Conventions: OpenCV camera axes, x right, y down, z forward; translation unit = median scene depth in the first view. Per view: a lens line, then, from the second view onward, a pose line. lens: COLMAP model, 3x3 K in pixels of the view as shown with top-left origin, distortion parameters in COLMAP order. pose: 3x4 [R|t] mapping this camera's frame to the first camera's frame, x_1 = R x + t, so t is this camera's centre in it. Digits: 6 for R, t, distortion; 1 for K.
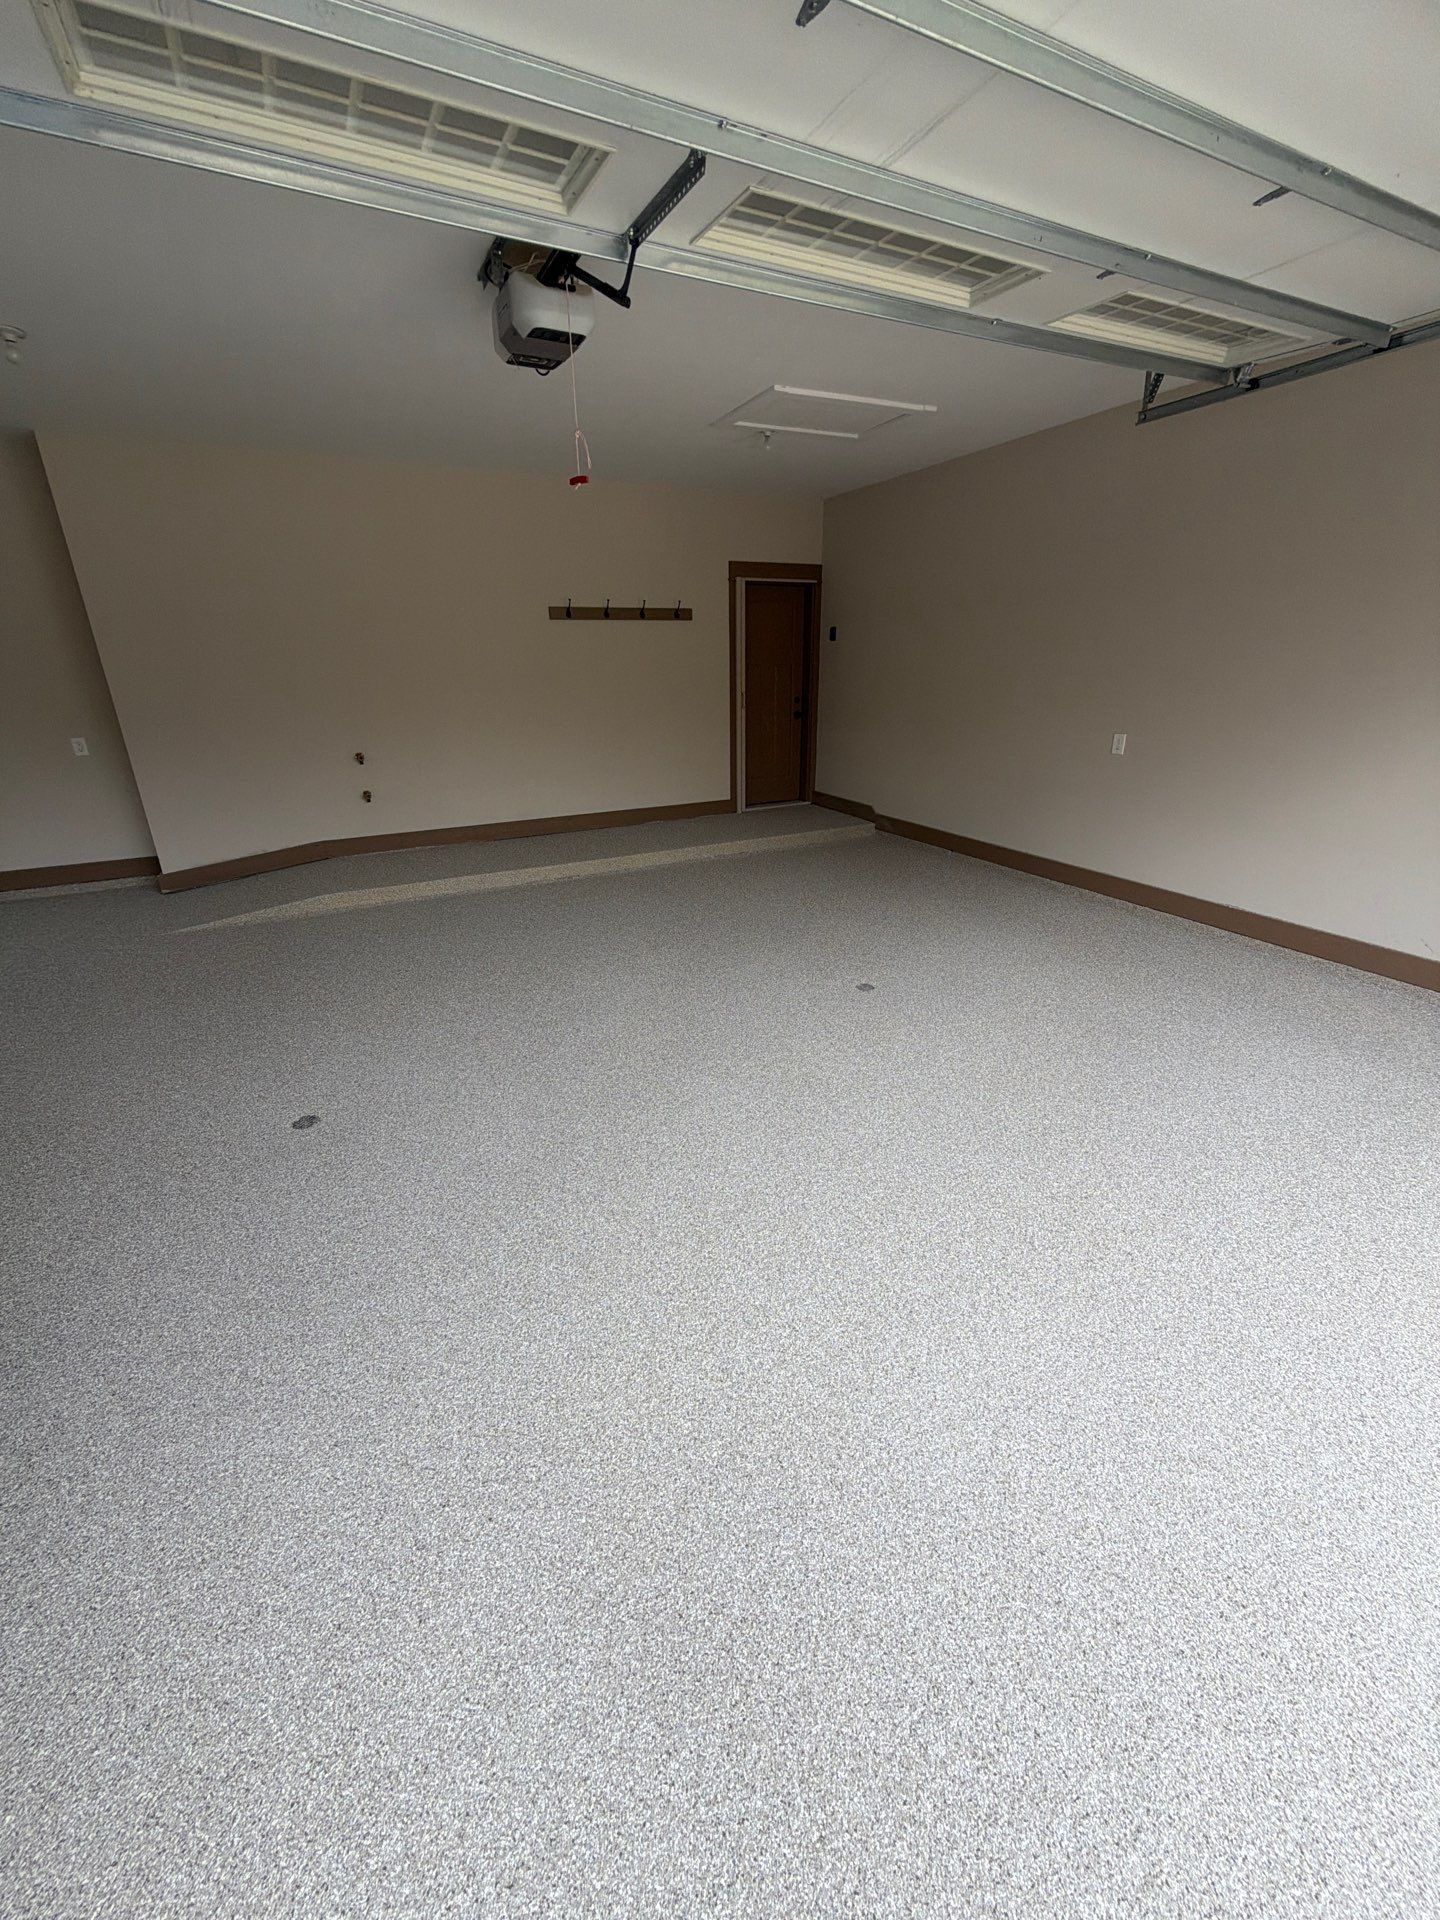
lens RADIAL K [[761.8, 0, 717.4], [0, 761.8, 958.2], [0, 0, 1]] dist [0.002308, -0.001340]
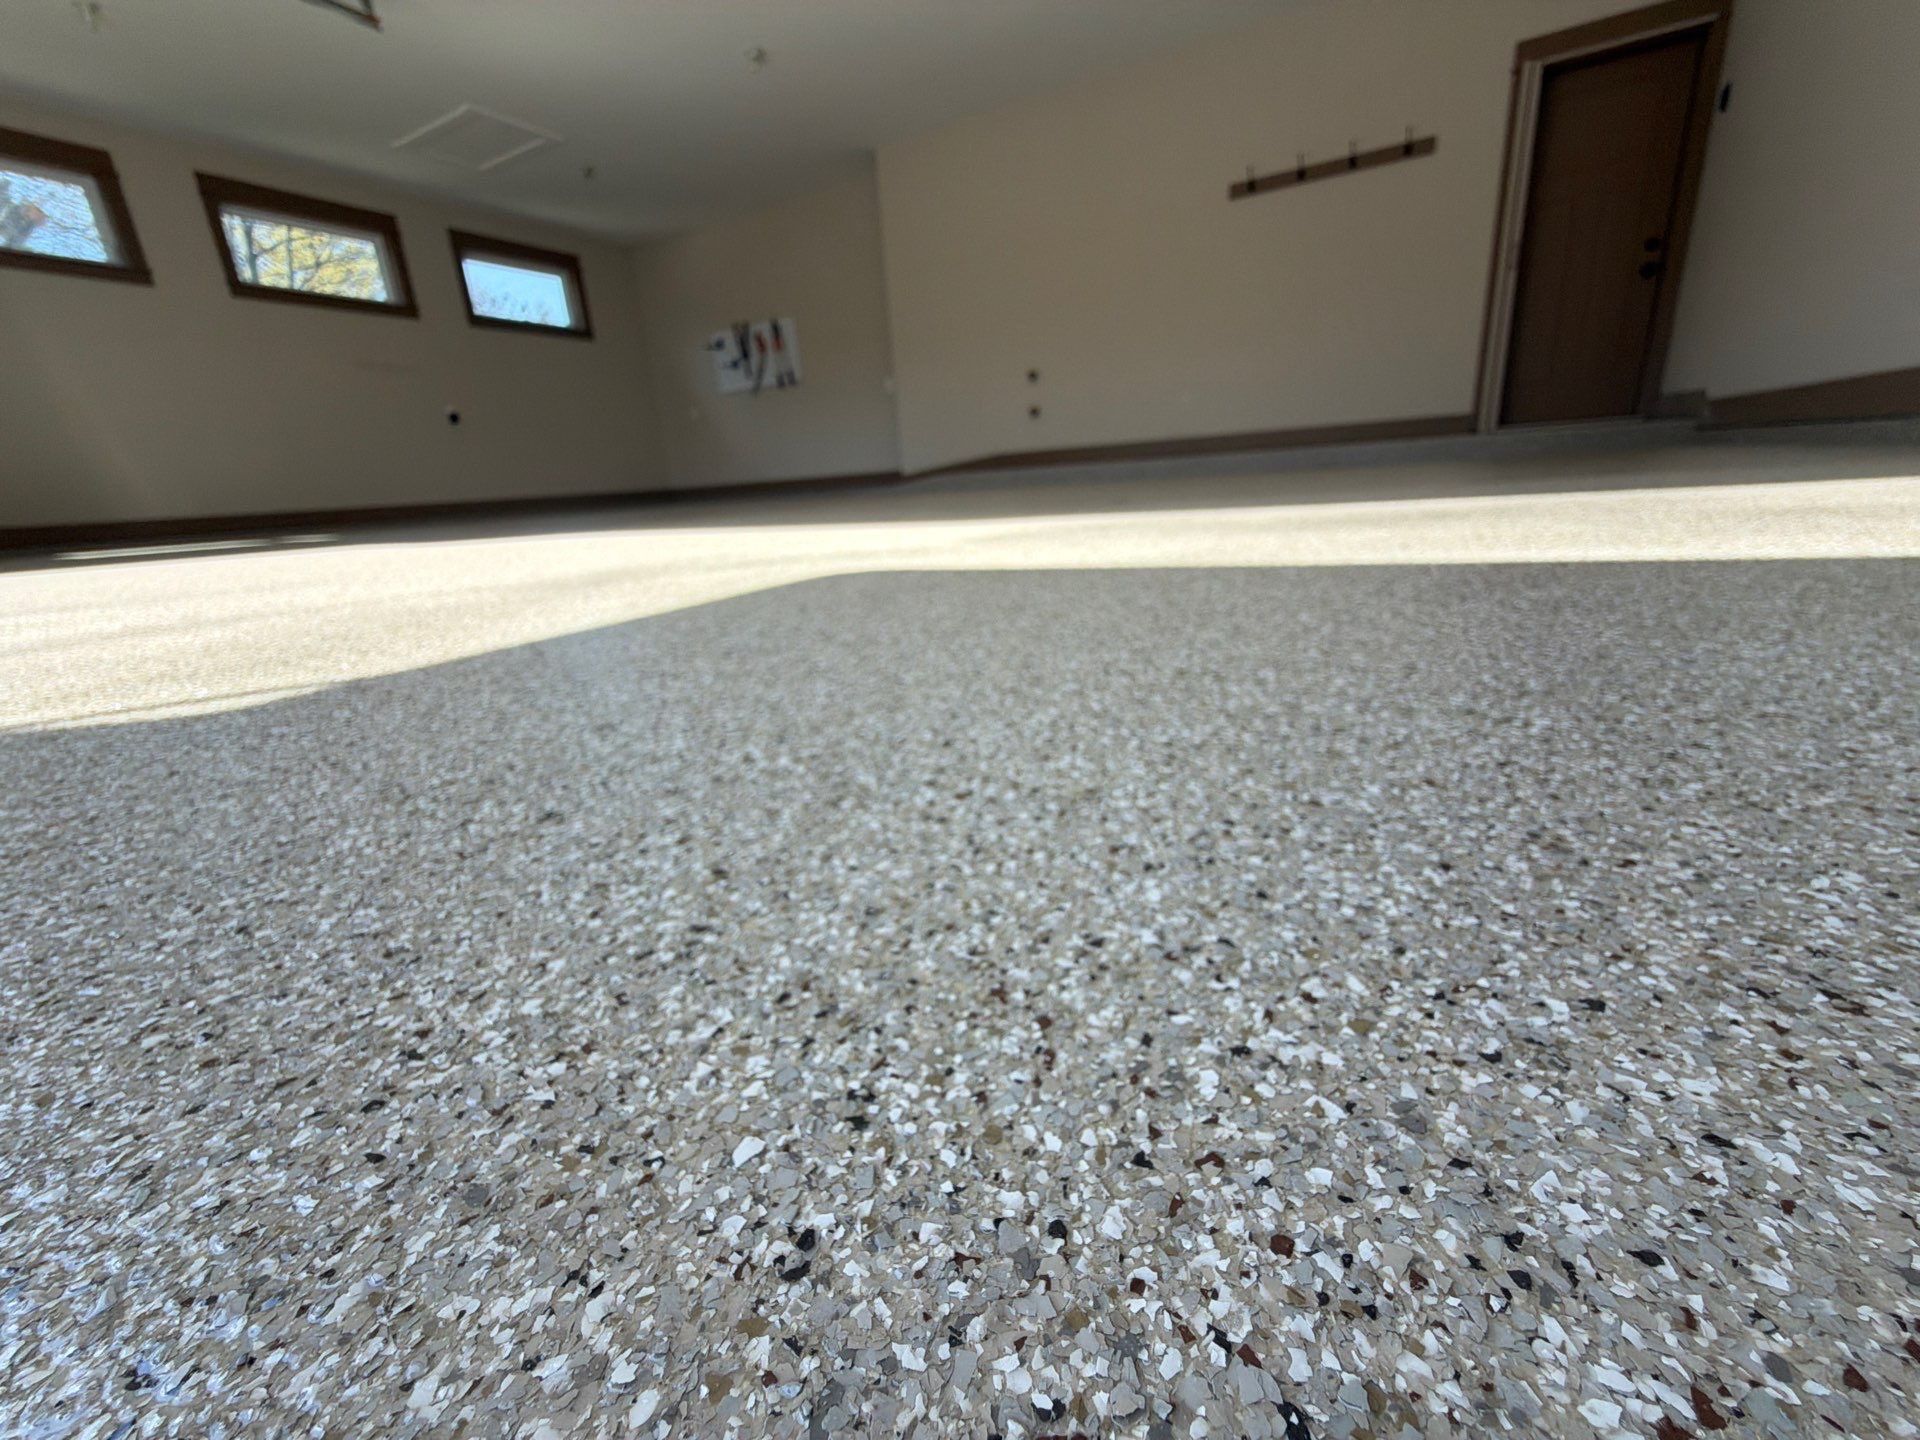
lens RADIAL K [[761.8, 0, 964.2], [0, 761.8, 721.0], [0, 0, 1]] dist [0.002308, -0.001340]
pose [[0.552280, 0.228889, -0.801621, 0.457416], [-0.249286, 0.962916, 0.103197, 0.127133], [0.795515, 0.142839, 0.588858, 0.305426]]
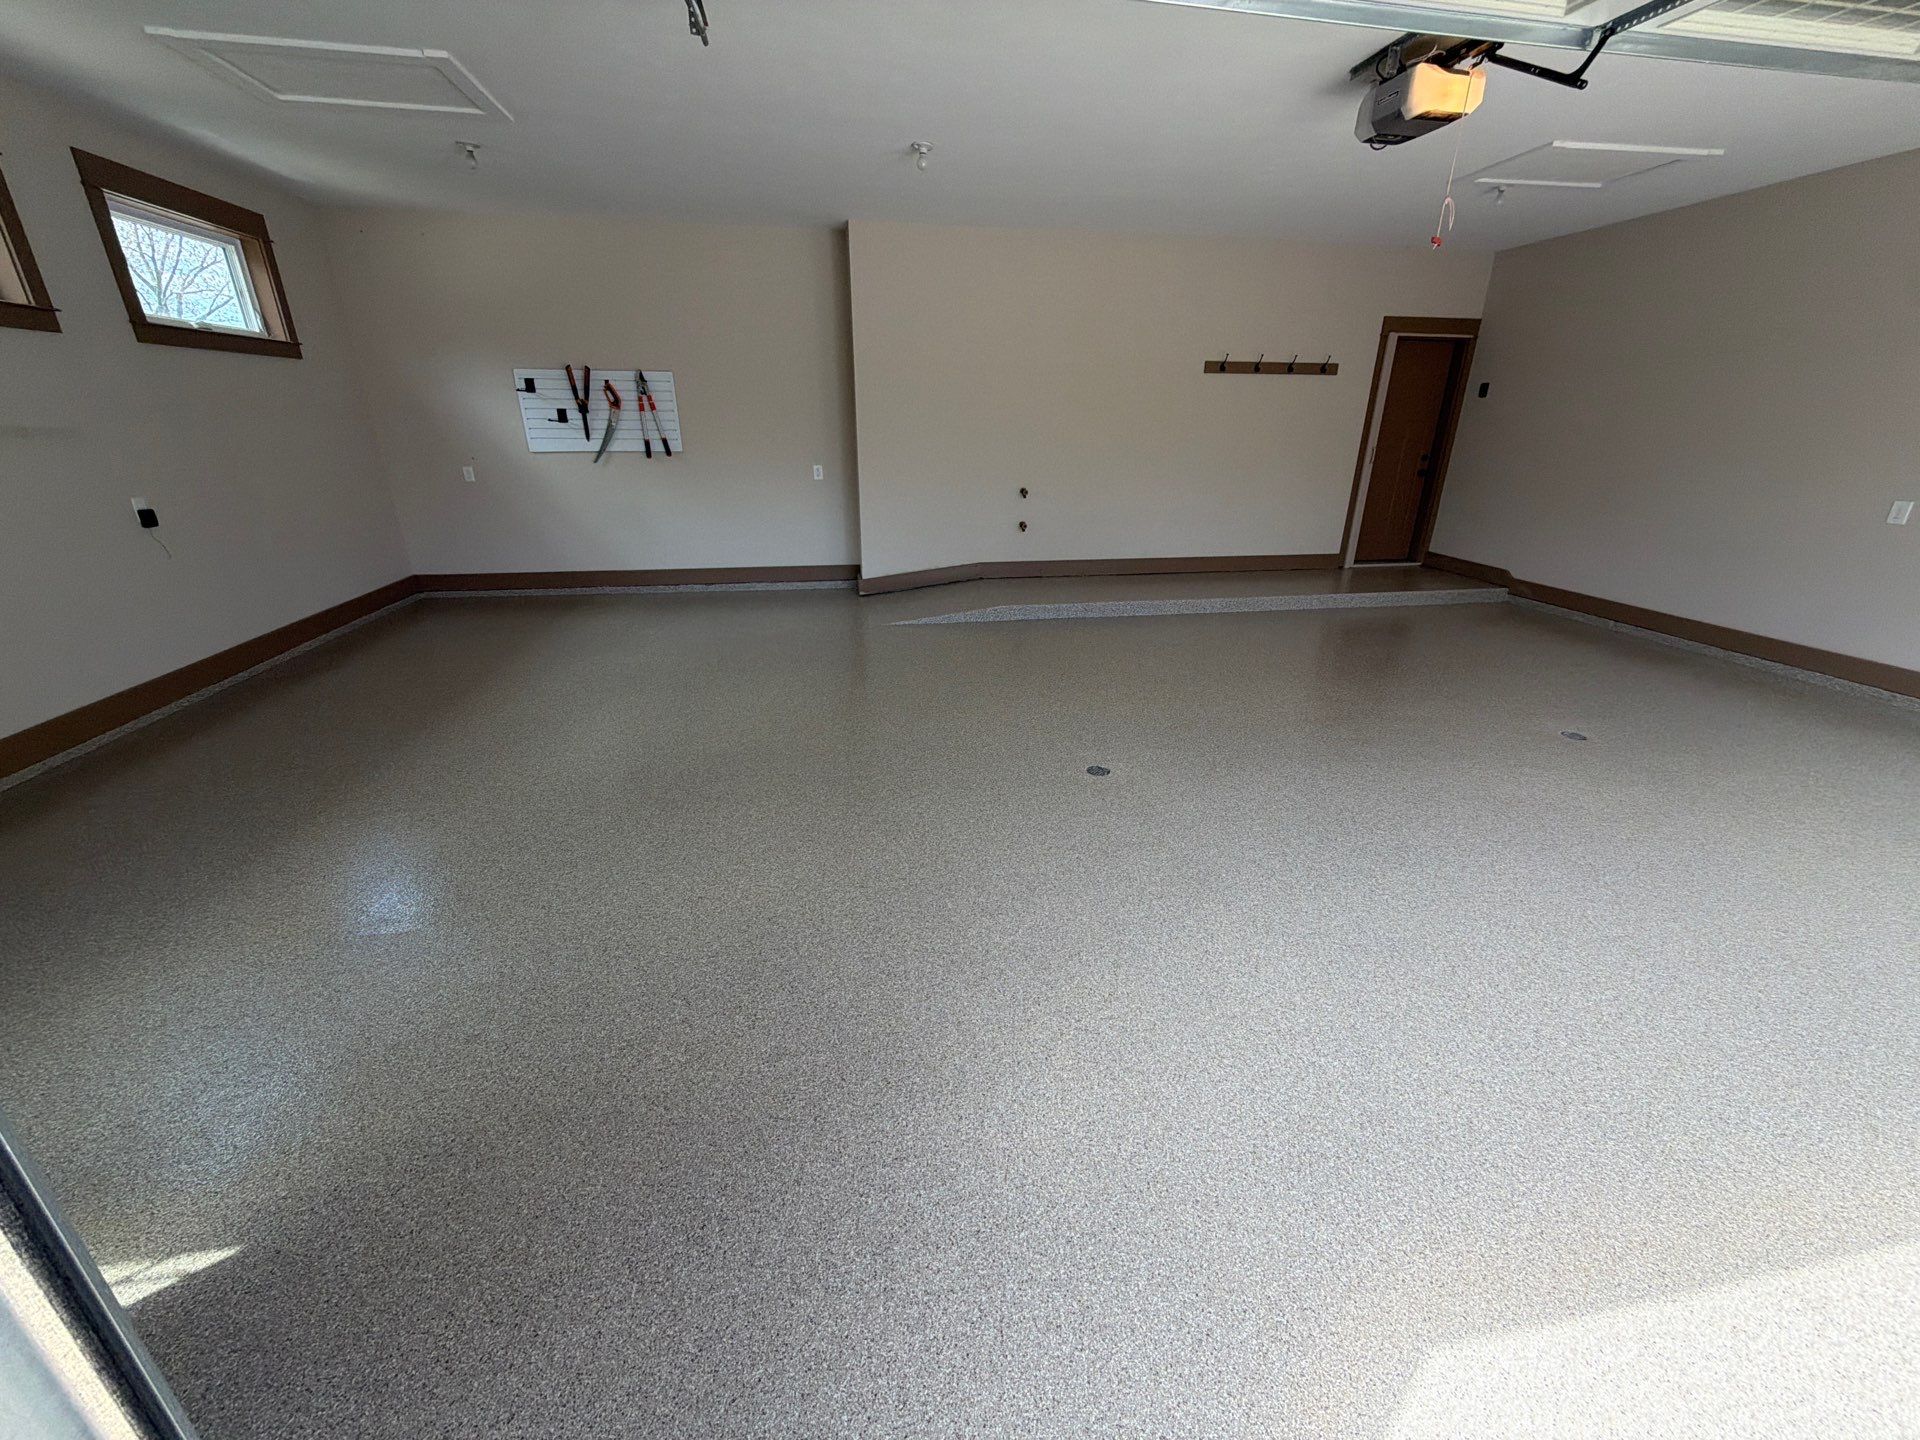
lens RADIAL K [[761.8, 0, 960.1], [0, 761.8, 717.6], [0, 0, 1]] dist [0.002308, -0.001340]
pose [[0.956127, 0.124901, -0.264991, -0.199120], [-0.125753, 0.991965, 0.013817, 0.064145], [0.264587, 0.020113, 0.964152, -0.114082]]
